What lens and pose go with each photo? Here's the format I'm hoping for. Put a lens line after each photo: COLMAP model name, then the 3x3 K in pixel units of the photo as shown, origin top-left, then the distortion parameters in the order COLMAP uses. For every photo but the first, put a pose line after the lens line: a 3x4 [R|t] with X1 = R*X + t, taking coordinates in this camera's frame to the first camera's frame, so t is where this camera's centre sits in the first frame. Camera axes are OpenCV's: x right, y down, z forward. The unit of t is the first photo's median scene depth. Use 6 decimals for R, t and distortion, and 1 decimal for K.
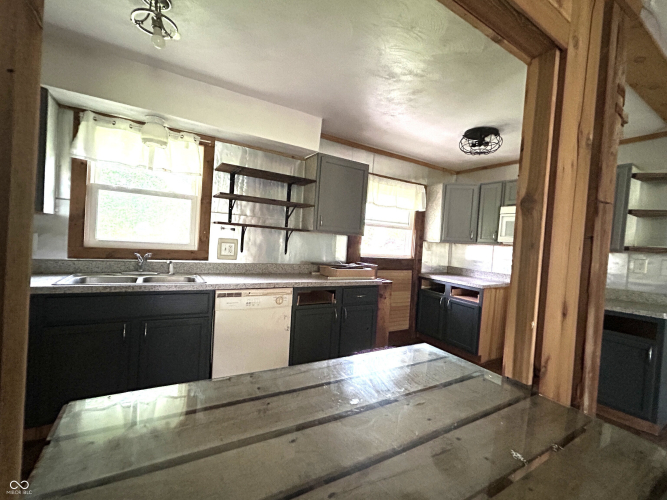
lens RADIAL K [[297.4, 0, 333.8], [0, 297.4, 248.5], [0, 0, 1]] dist [-0.002182, 0.002217]
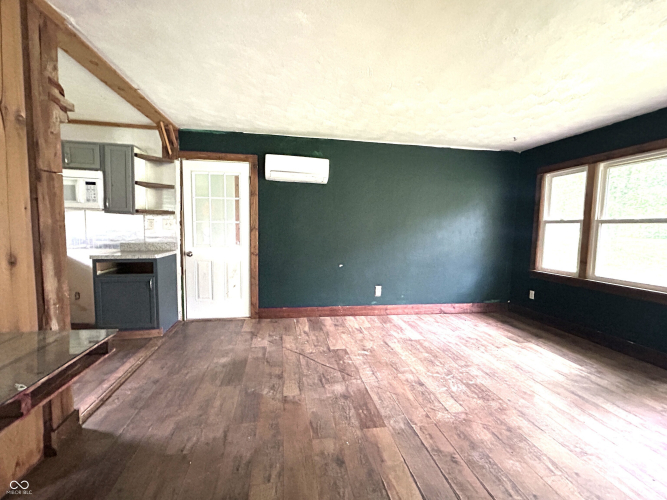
lens RADIAL K [[297.4, 0, 334.8], [0, 297.4, 249.5], [0, 0, 1]] dist [-0.002182, 0.002217]
pose [[0.364484, -0.127251, 0.922474, 0.064350], [0.022661, 0.991538, 0.127824, 0.019538], [-0.930934, -0.025686, 0.364283, -0.285645]]
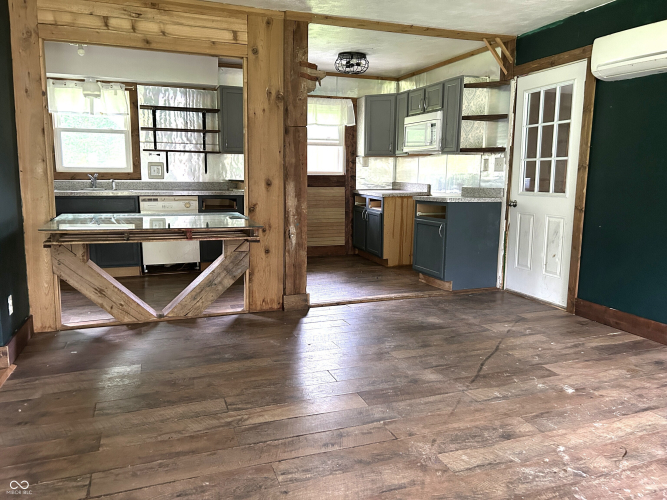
lens RADIAL K [[507.4, 0, 334.1], [0, 507.4, 252.4], [0, 0, 1]] dist [0.037699, -0.034587]
pose [[0.980332, -0.024641, -0.195811, 0.832703], [0.049127, 0.991413, 0.121192, 0.124761], [0.191144, -0.128428, 0.973124, -1.055345]]
